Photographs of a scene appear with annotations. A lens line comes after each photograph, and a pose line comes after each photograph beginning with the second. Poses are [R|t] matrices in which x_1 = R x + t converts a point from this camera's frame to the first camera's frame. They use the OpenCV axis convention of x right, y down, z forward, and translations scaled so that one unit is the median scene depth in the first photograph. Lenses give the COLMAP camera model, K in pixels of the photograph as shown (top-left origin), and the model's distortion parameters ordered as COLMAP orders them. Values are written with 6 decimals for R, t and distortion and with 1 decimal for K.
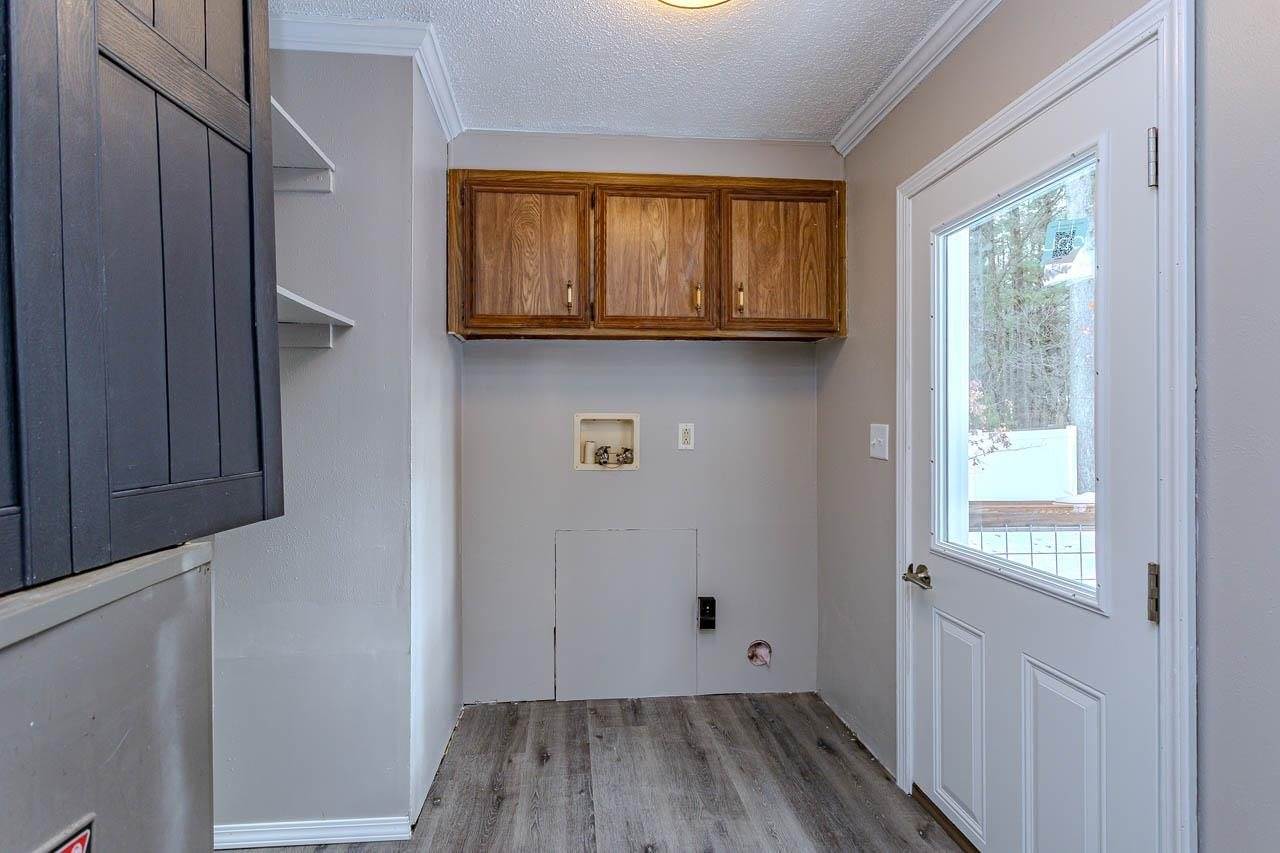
lens RADIAL K [[612.7, 0, 640.0], [0, 612.7, 426.5], [0, 0, 1]] dist [0.002849, 0.001483]
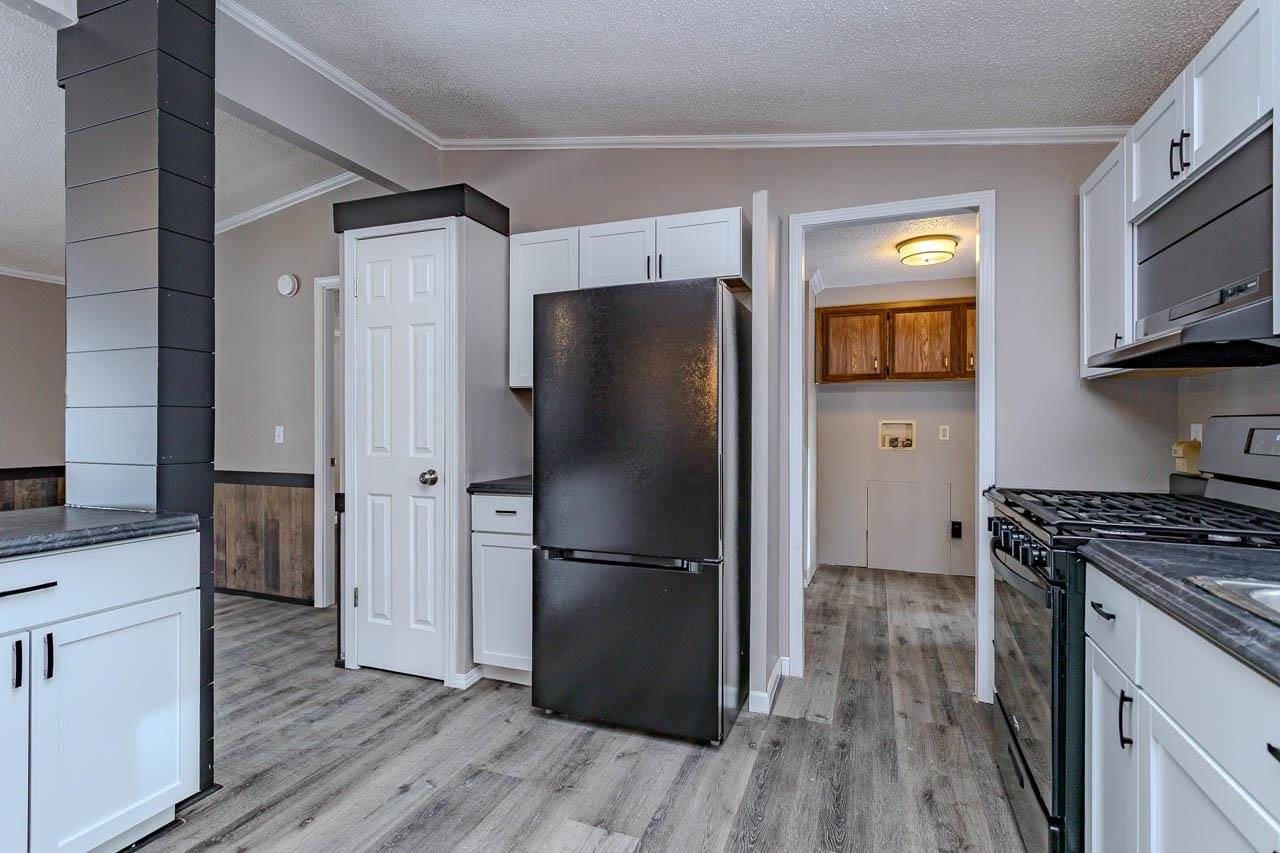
lens RADIAL K [[610.1, 0, 622.0], [0, 610.1, 426.7], [0, 0, 1]] dist [0.002714, 0.000571]
pose [[0.875009, 0.004010, -0.484091, 0.133000], [-0.002274, 0.999989, 0.004173, -0.007635], [0.484102, -0.002551, 0.875008, -1.211772]]
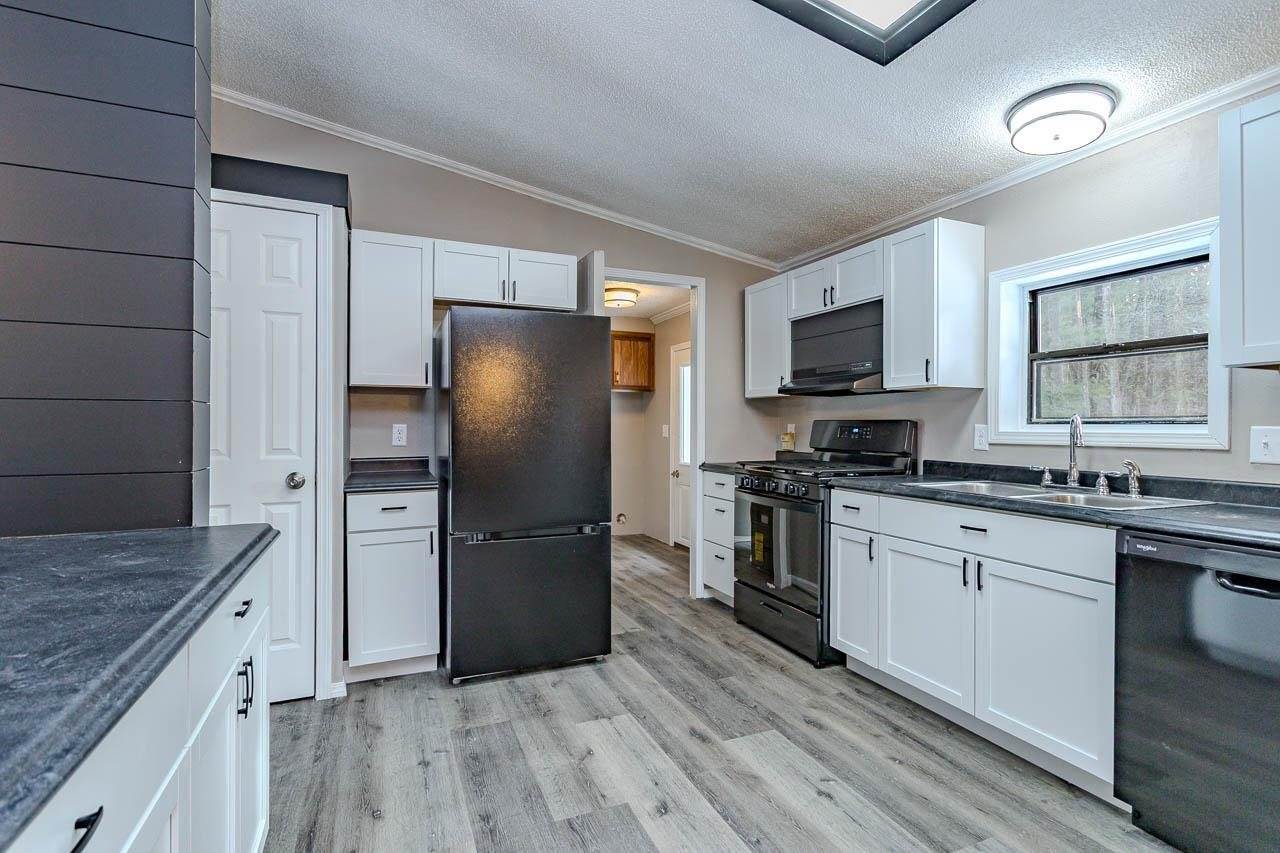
lens RADIAL K [[612.7, 0, 640.0], [0, 612.7, 426.5], [0, 0, 1]] dist [0.002849, 0.001483]
pose [[0.961552, 0.003124, 0.274604, -0.466142], [-0.004614, 0.999978, 0.004779, -0.008676], [-0.274583, -0.005862, 0.961545, -1.571989]]
